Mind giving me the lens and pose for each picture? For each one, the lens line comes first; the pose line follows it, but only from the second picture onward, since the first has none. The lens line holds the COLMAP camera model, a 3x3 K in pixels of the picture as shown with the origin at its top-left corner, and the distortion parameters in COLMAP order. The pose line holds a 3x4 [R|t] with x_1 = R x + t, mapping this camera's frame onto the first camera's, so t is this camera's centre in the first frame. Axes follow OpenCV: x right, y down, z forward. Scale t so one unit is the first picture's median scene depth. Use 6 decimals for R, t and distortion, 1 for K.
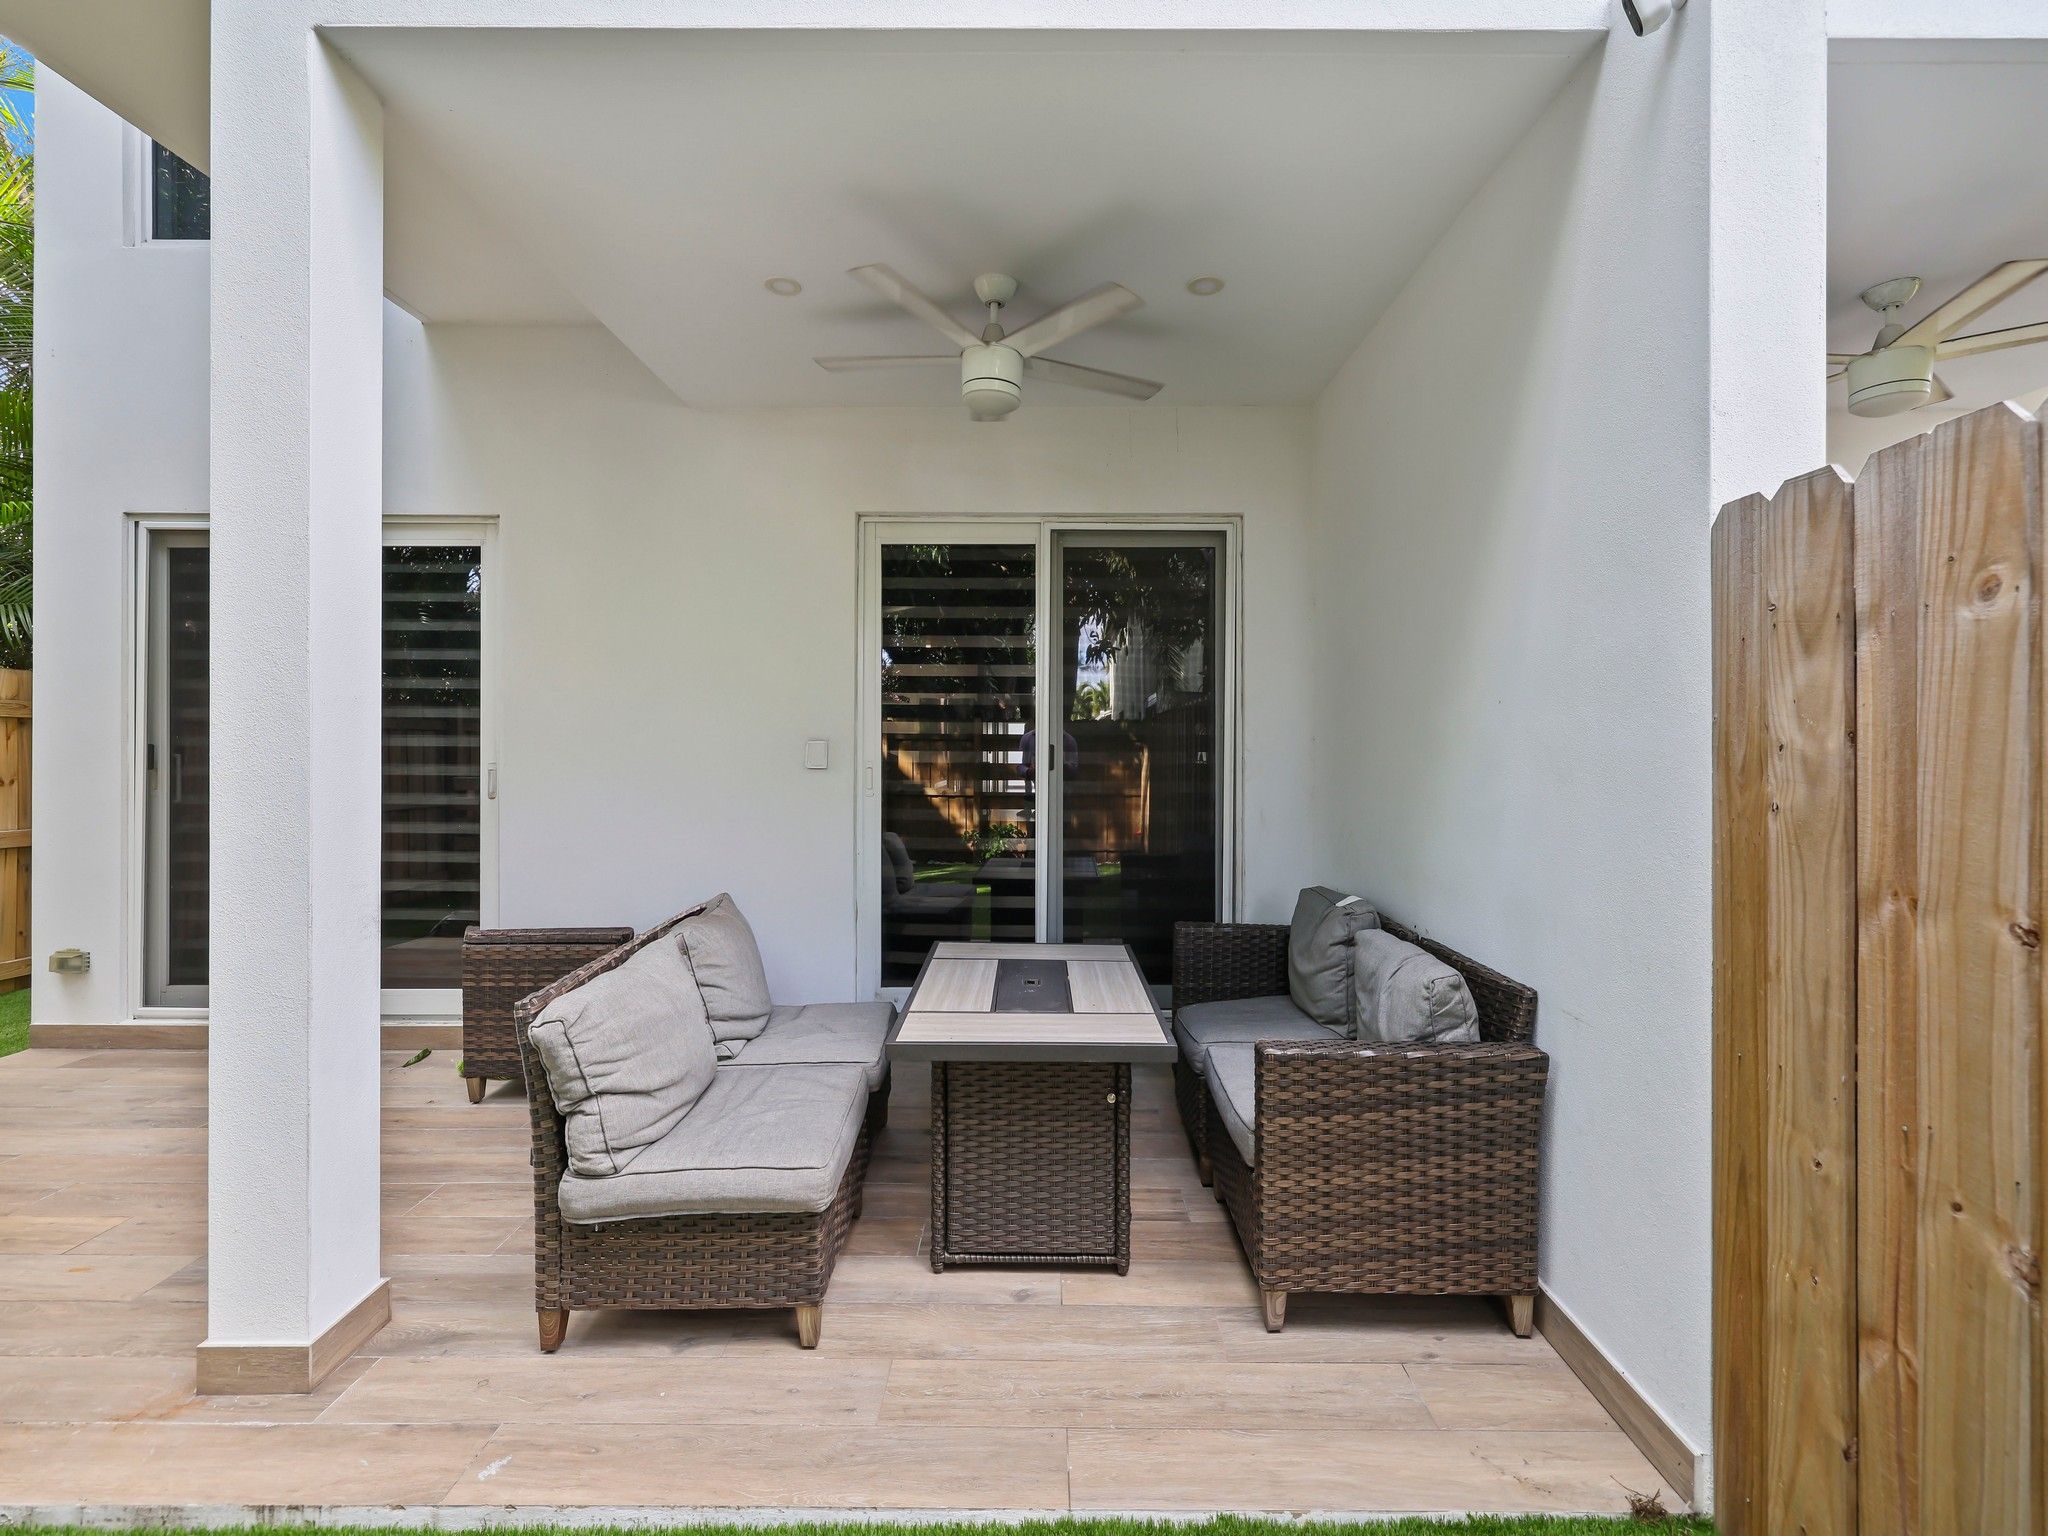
lens RADIAL K [[879.0, 0, 1033.1], [0, 879.0, 755.4], [0, 0, 1]] dist [-0.000262, 0.000014]
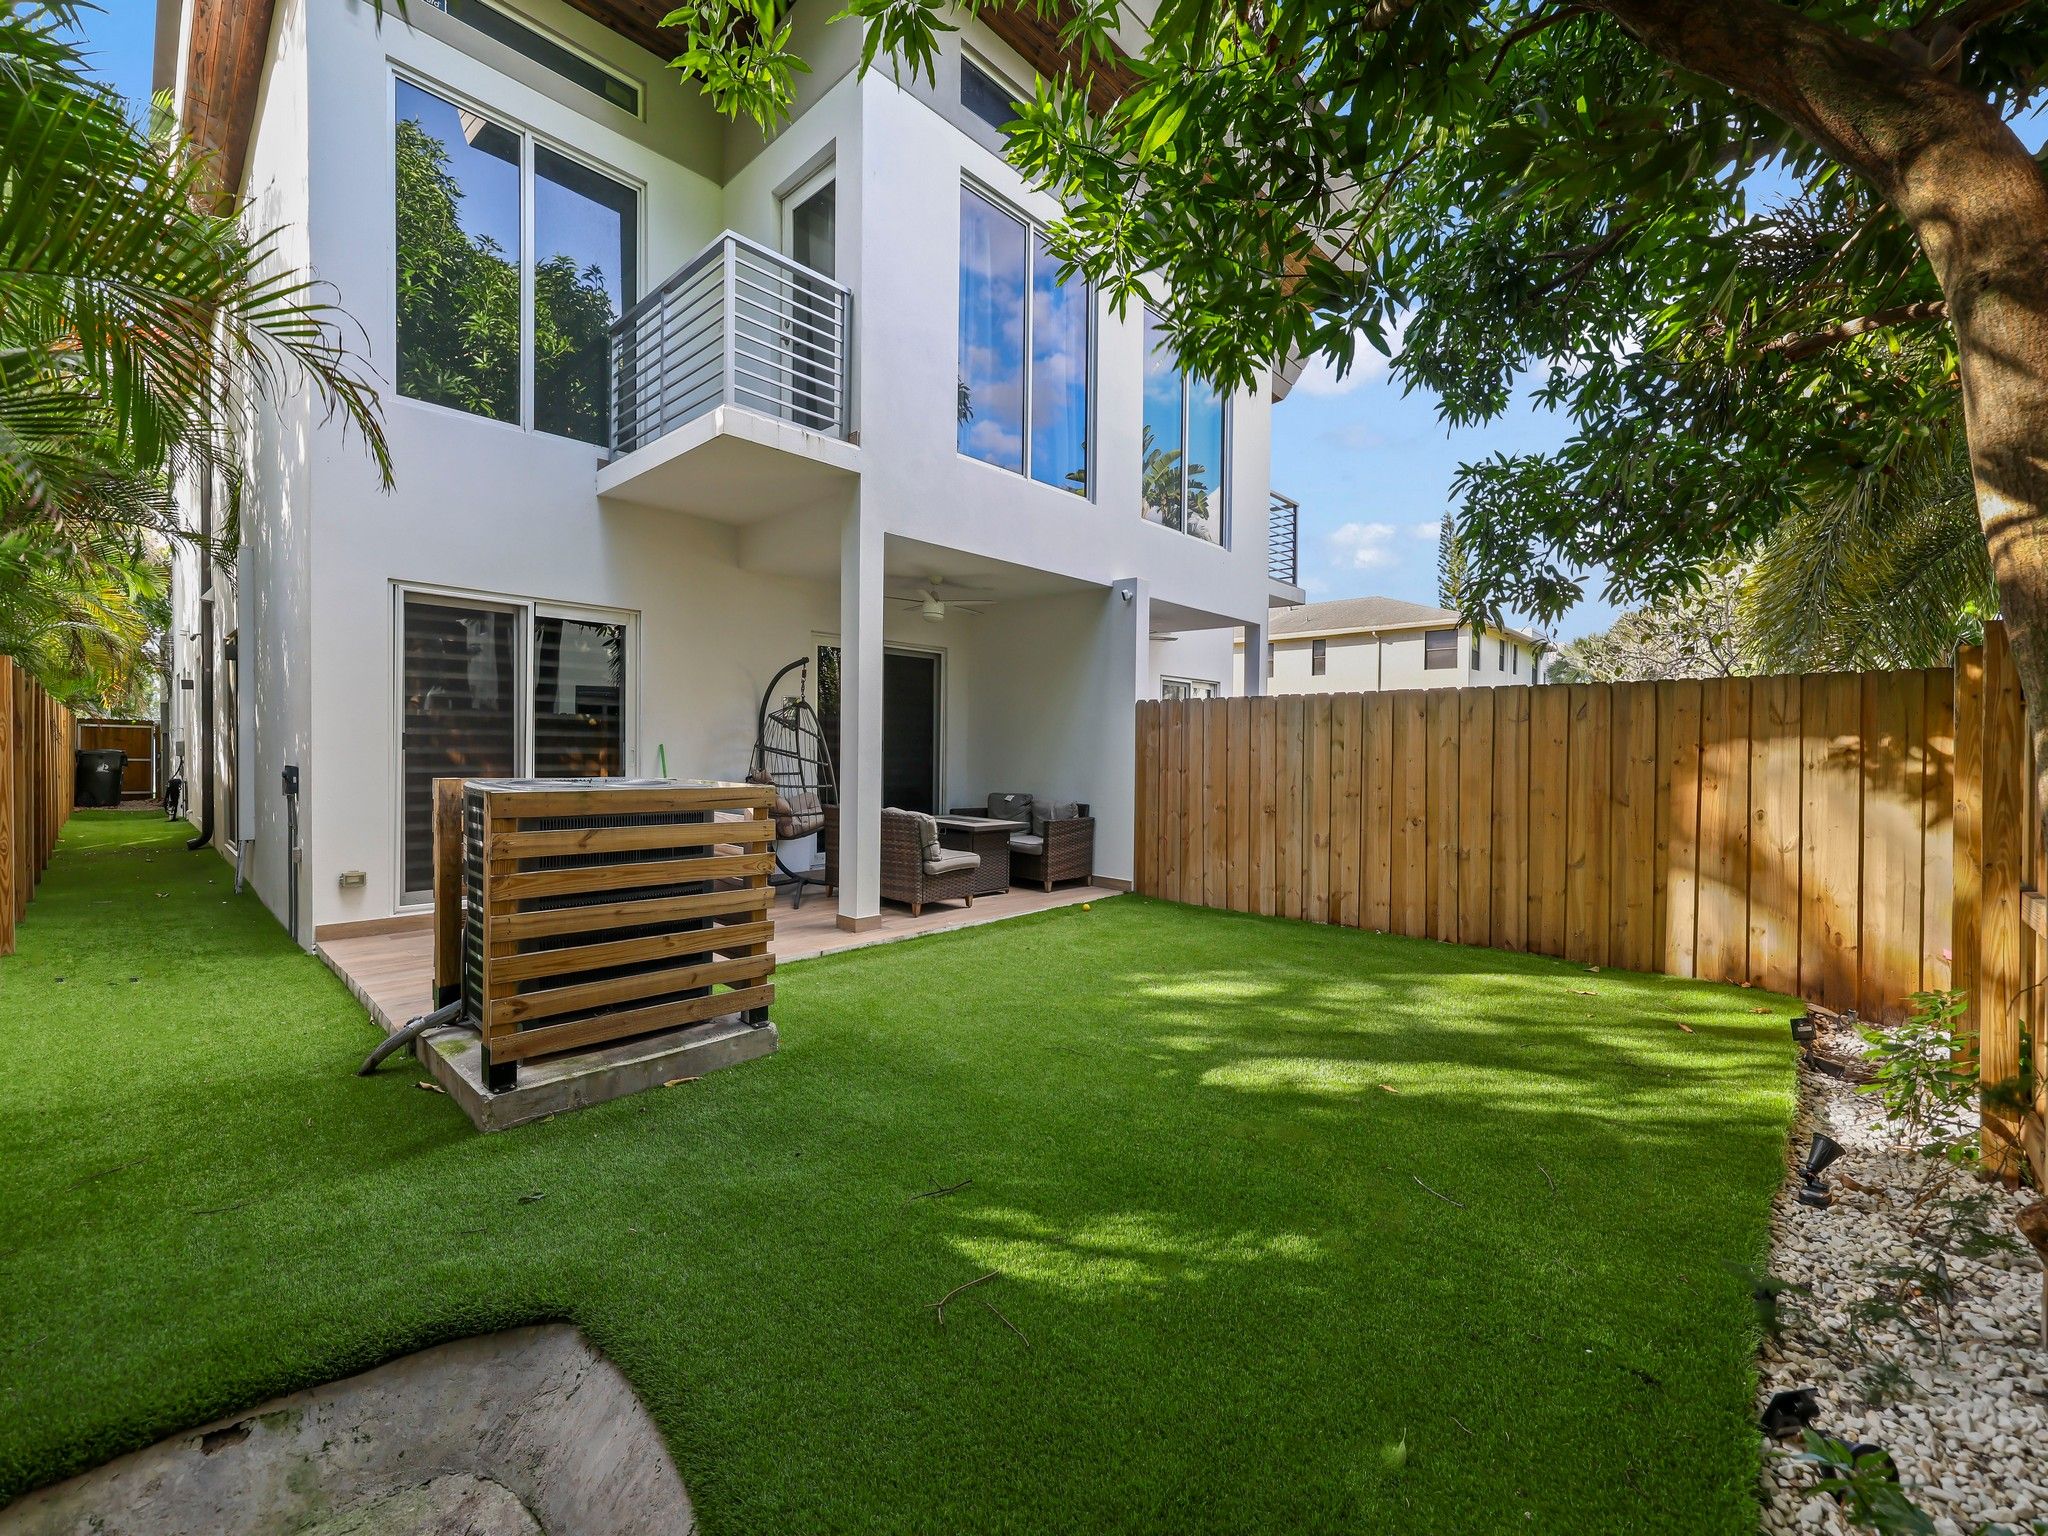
lens RADIAL K [[858.2, 0, 1024.0], [0, 858.2, 768.0], [0, 0, 1]] dist [-0.002273, -0.000259]
pose [[0.675596, -0.011827, 0.737177, -1.787501], [-0.009603, 0.999645, 0.024839, 0.000504], [-0.737209, -0.023860, 0.675243, -1.023524]]
